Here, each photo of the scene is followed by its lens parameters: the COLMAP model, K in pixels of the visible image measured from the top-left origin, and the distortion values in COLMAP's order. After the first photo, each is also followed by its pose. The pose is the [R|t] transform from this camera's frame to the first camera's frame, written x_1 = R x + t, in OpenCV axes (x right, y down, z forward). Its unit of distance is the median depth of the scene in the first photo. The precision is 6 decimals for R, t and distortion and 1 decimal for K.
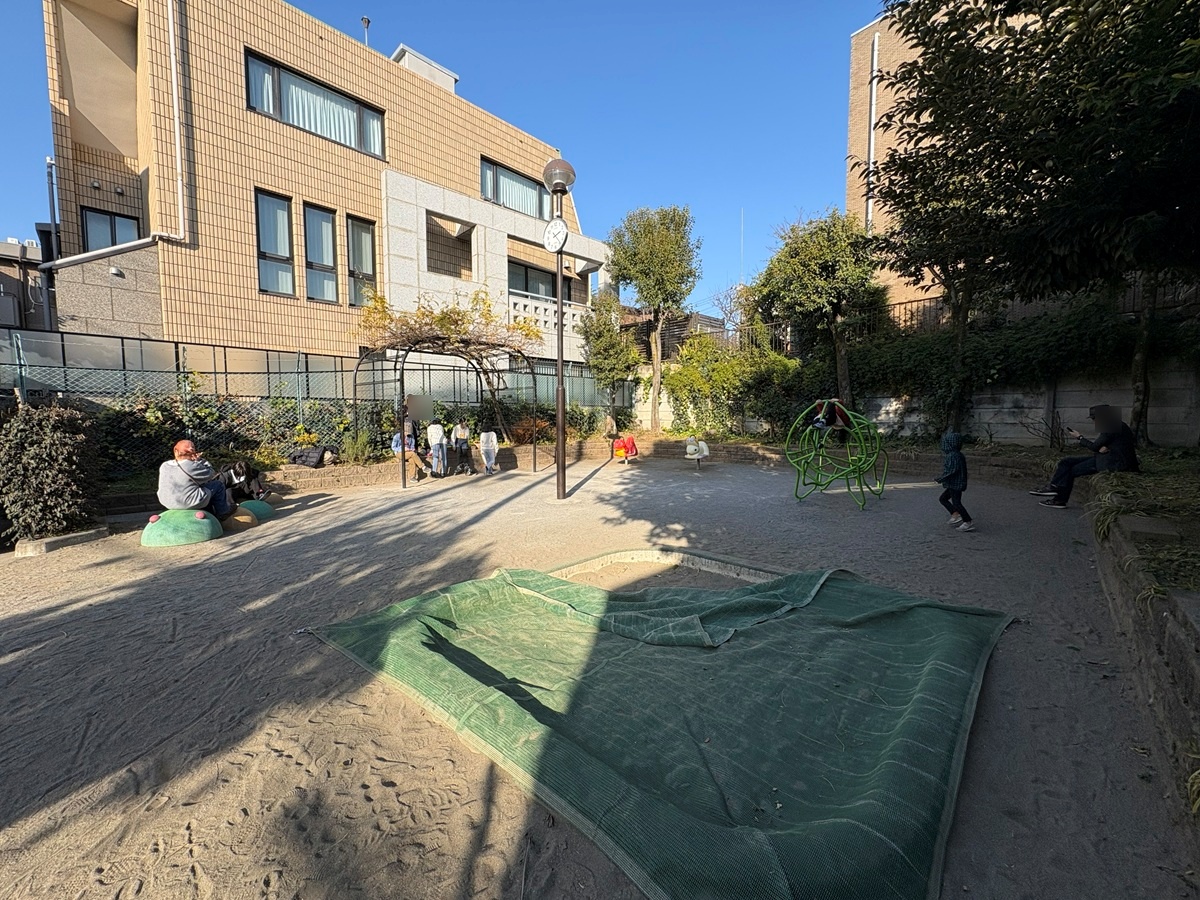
lens RADIAL K [[484.3, 0, 602.9], [0, 484.3, 446.5], [0, 0, 1]] dist [0.012919, -0.001354]
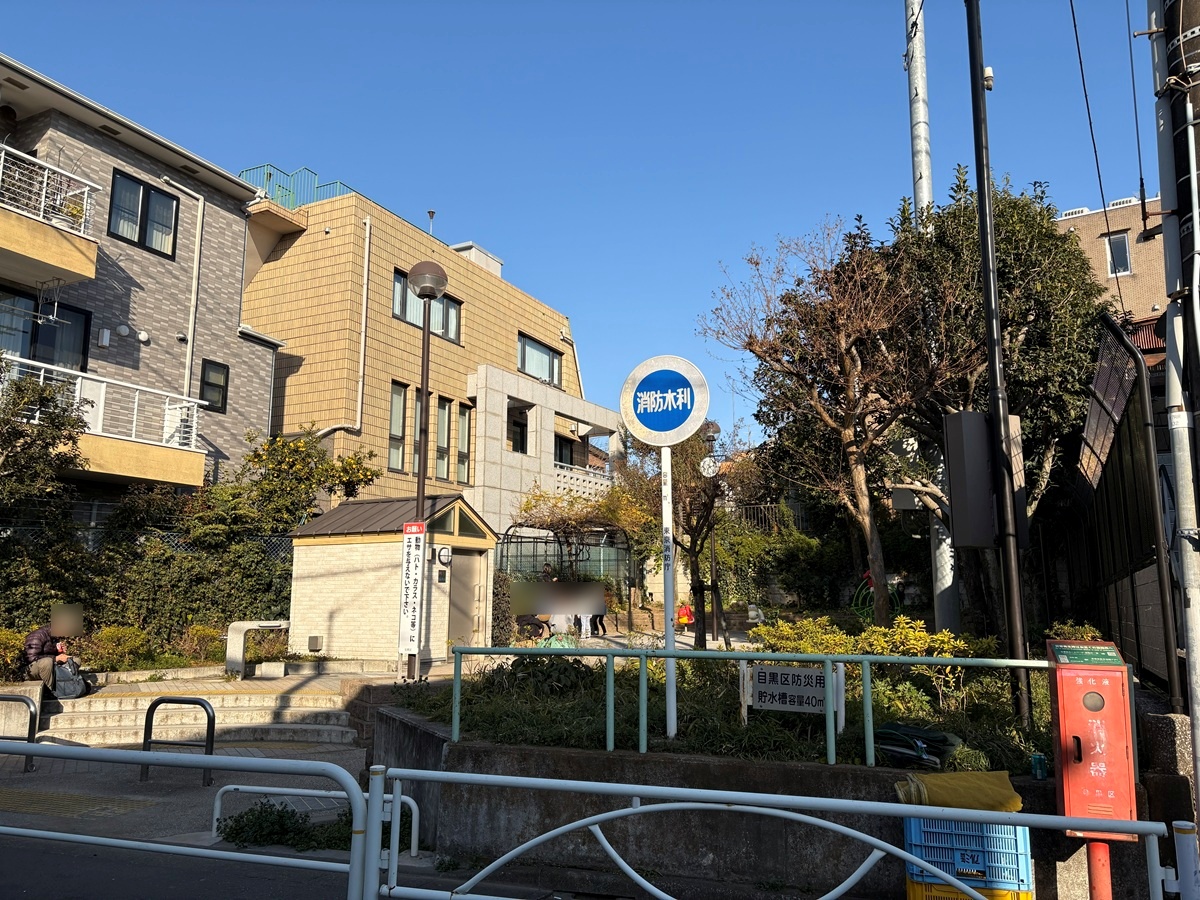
lens RADIAL K [[912.9, 0, 601.5], [0, 912.9, 452.1], [0, 0, 1]] dist [0.056768, 0.000361]
pose [[0.954395, 0.050250, 0.294287, -0.887123], [0.015964, 0.975732, -0.218383, 0.105141], [-0.298119, 0.213122, 0.930432, -1.105119]]
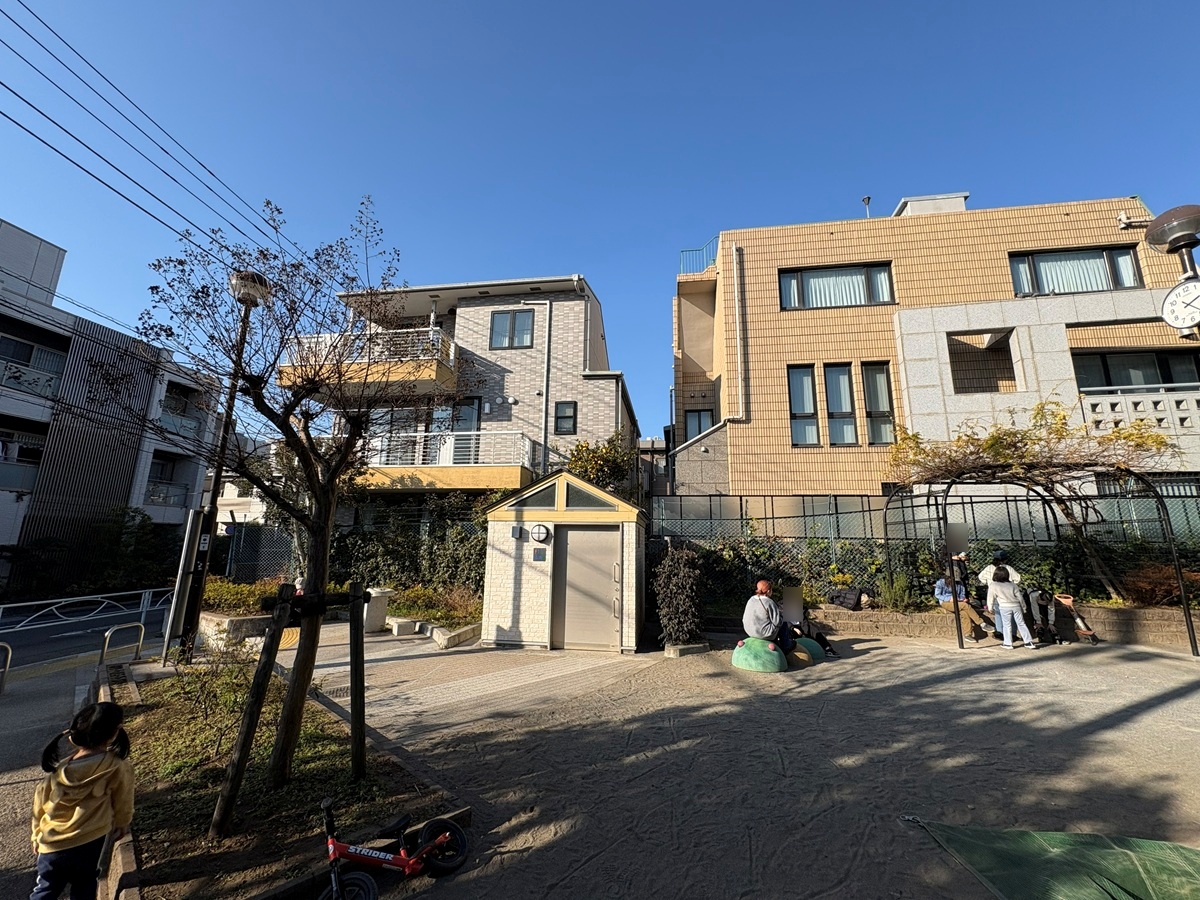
lens RADIAL K [[484.3, 0, 596.8], [0, 484.3, 446.0], [0, 0, 1]] dist [0.012919, -0.001354]
pose [[0.576462, -0.158677, -0.801569, -0.037767], [-0.061917, 0.969661, -0.236481, -0.012275], [0.814775, 0.185953, 0.549148, -0.030062]]
